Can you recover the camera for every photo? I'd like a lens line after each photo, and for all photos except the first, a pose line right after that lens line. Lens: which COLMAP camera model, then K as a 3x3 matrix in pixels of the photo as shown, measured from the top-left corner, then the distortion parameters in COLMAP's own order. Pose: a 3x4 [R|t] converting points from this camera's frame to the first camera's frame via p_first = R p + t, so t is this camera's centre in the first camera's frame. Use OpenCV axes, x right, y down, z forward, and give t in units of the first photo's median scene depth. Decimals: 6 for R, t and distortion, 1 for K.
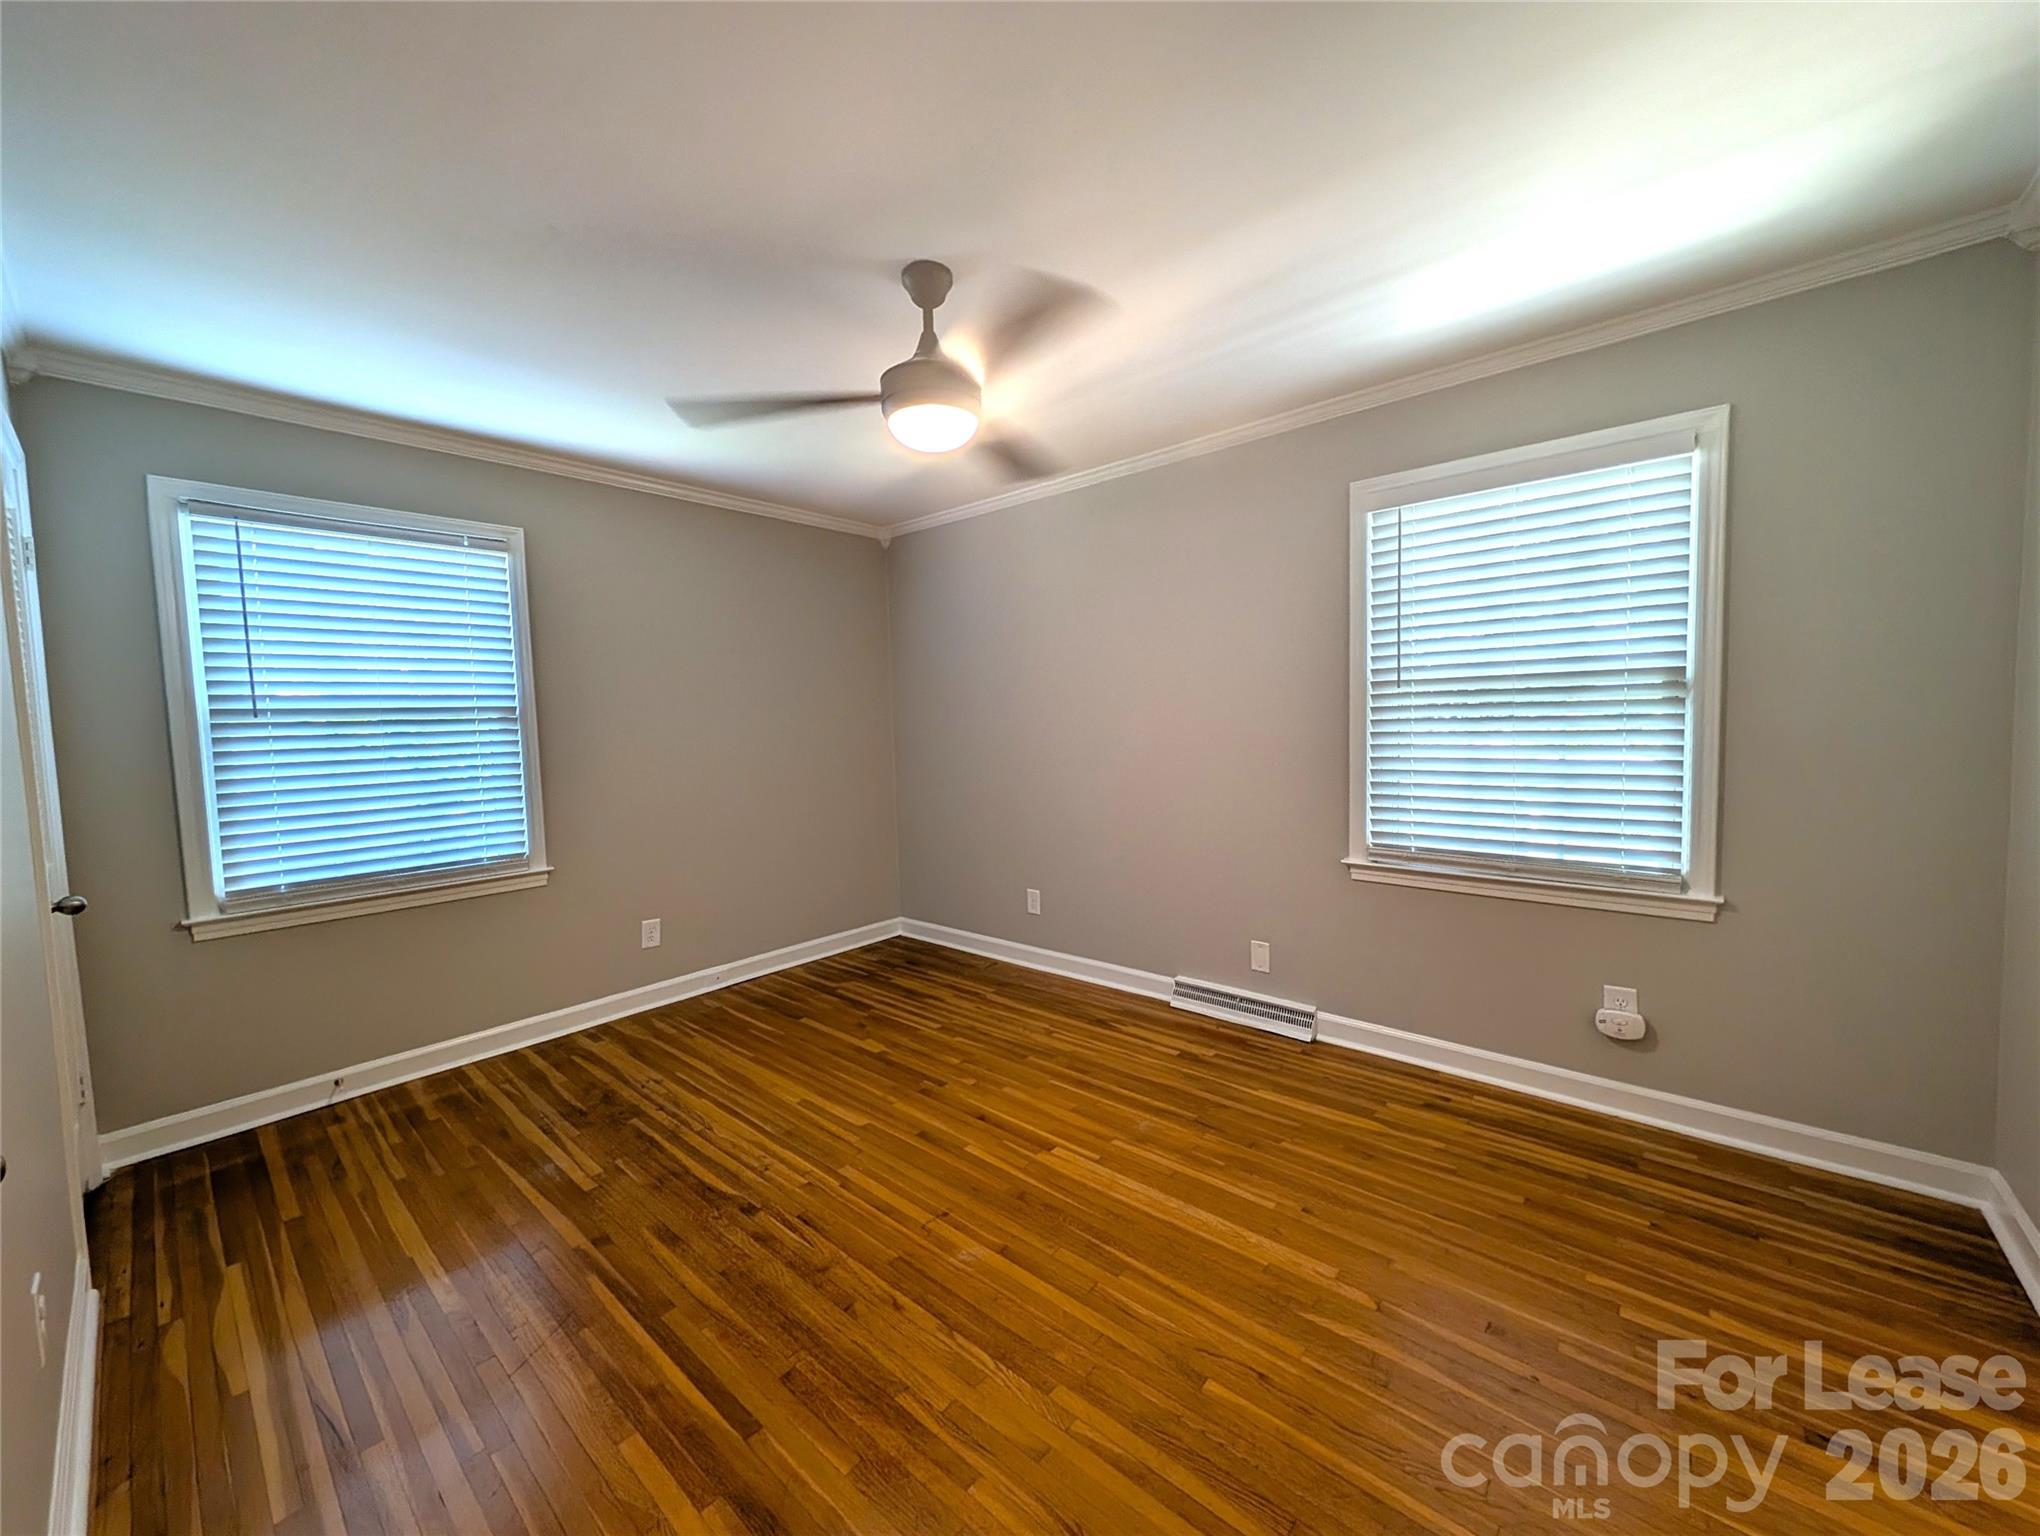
lens RADIAL K [[767.7, 0, 1020.0], [0, 767.7, 768.0], [0, 0, 1]] dist [0.011923, -0.005570]
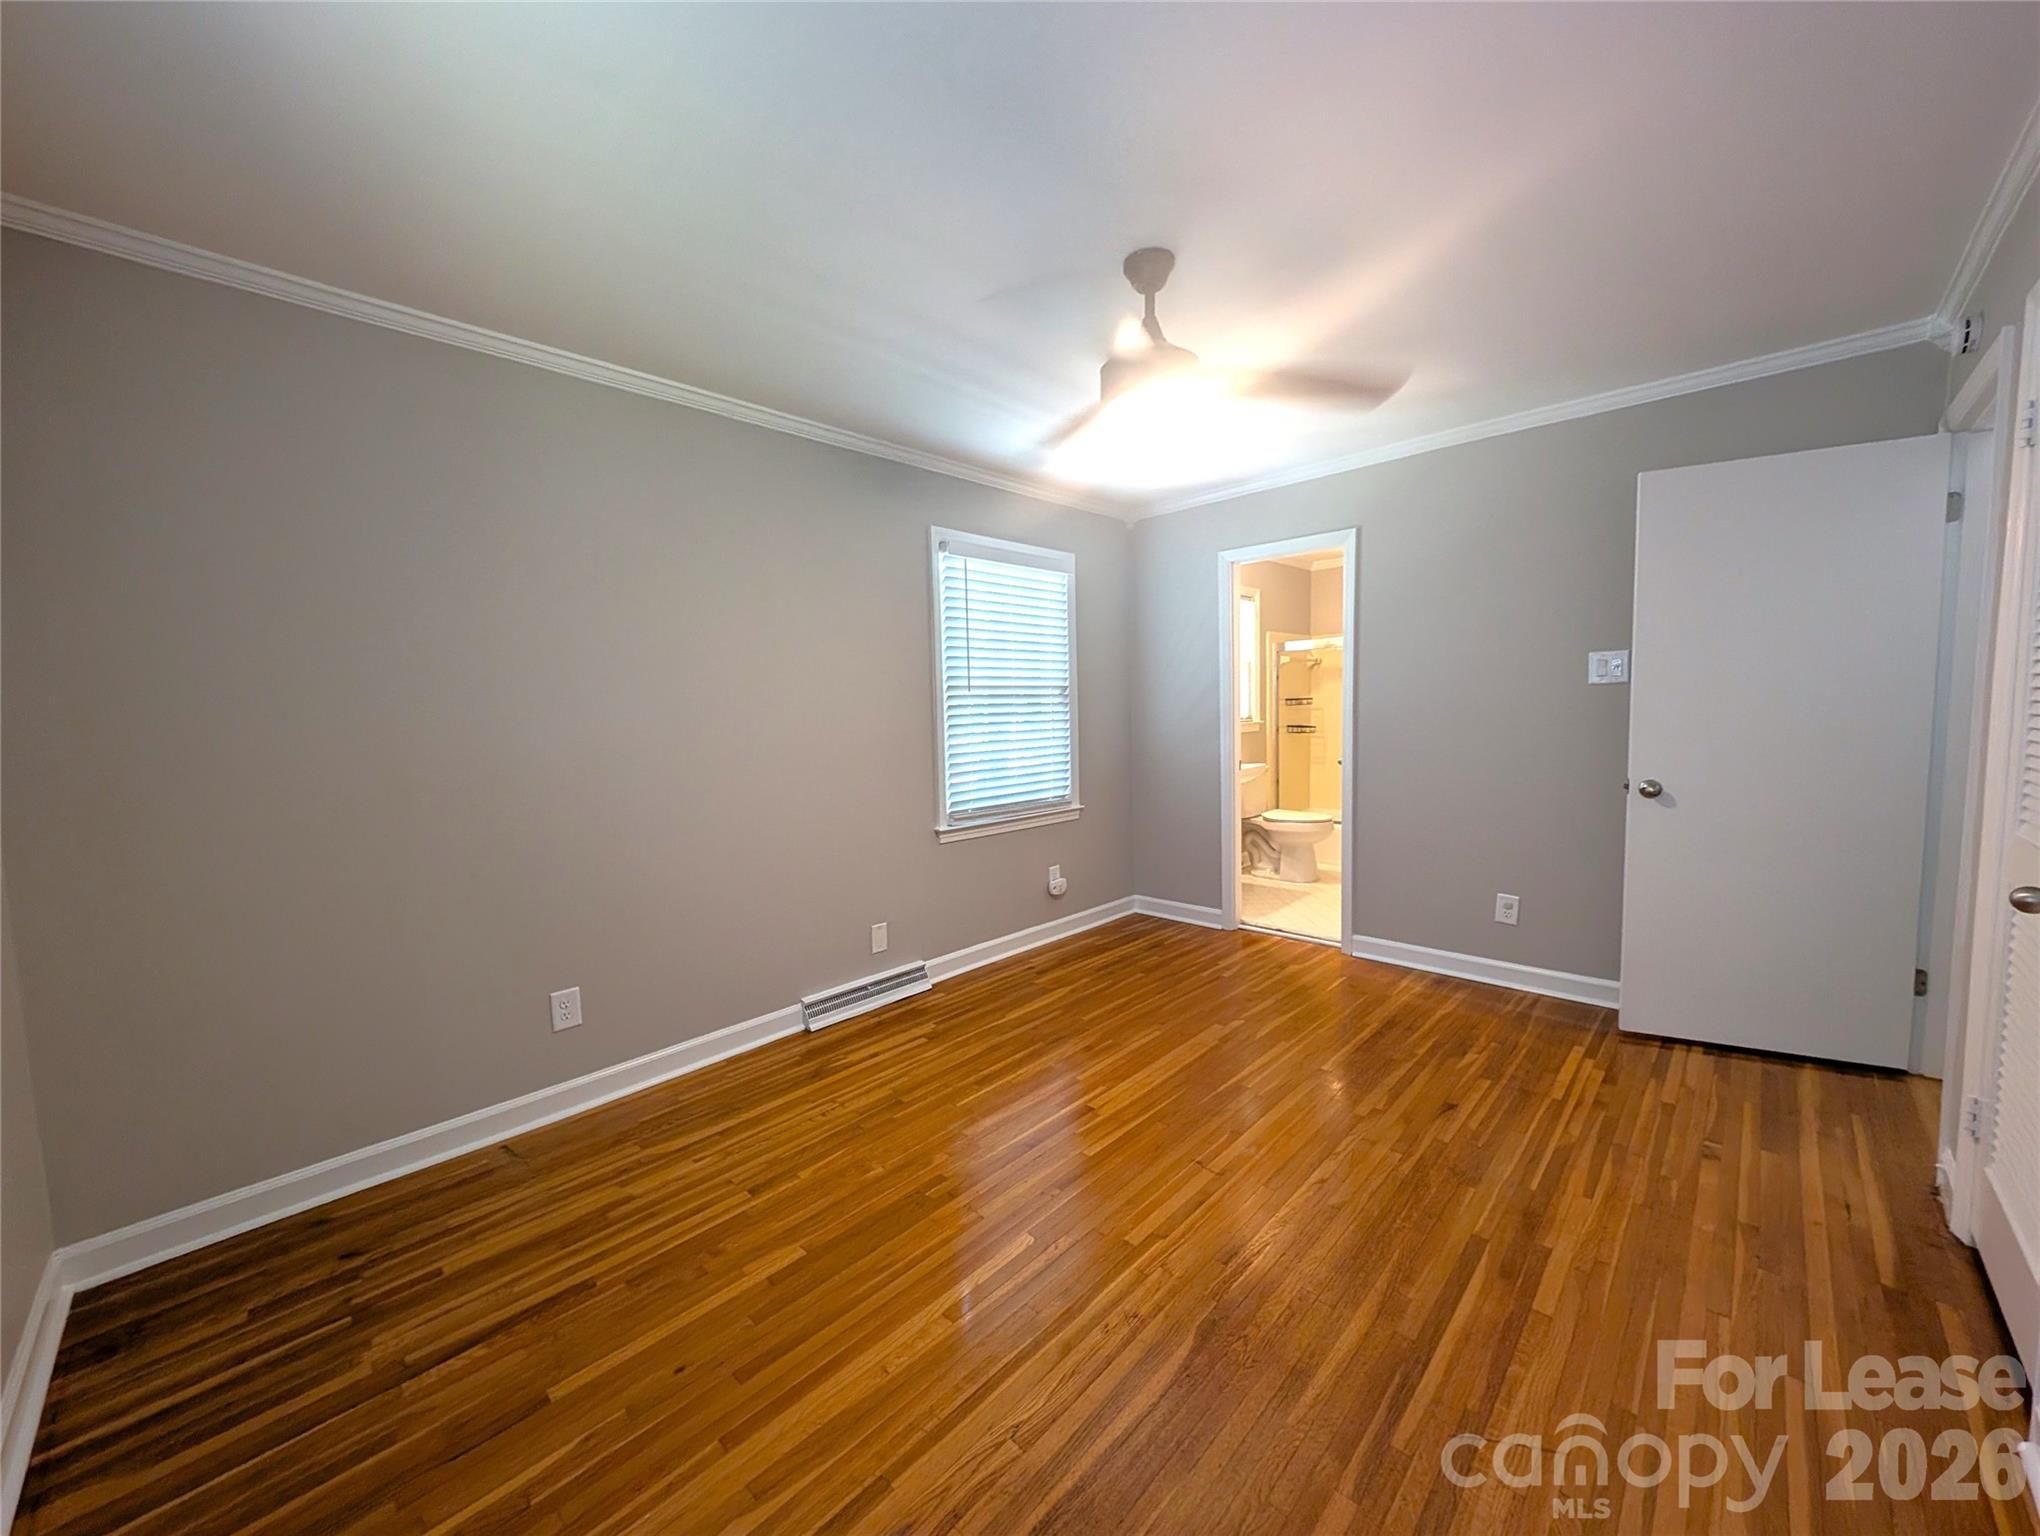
lens RADIAL K [[767.7, 0, 1020.0], [0, 767.7, 768.0], [0, 0, 1]] dist [0.011923, -0.005570]
pose [[0.055706, -0.058840, 0.996712, -0.826026], [0.089052, 0.994576, 0.053737, -0.034139], [-0.994468, 0.085765, 0.060643, 0.817547]]
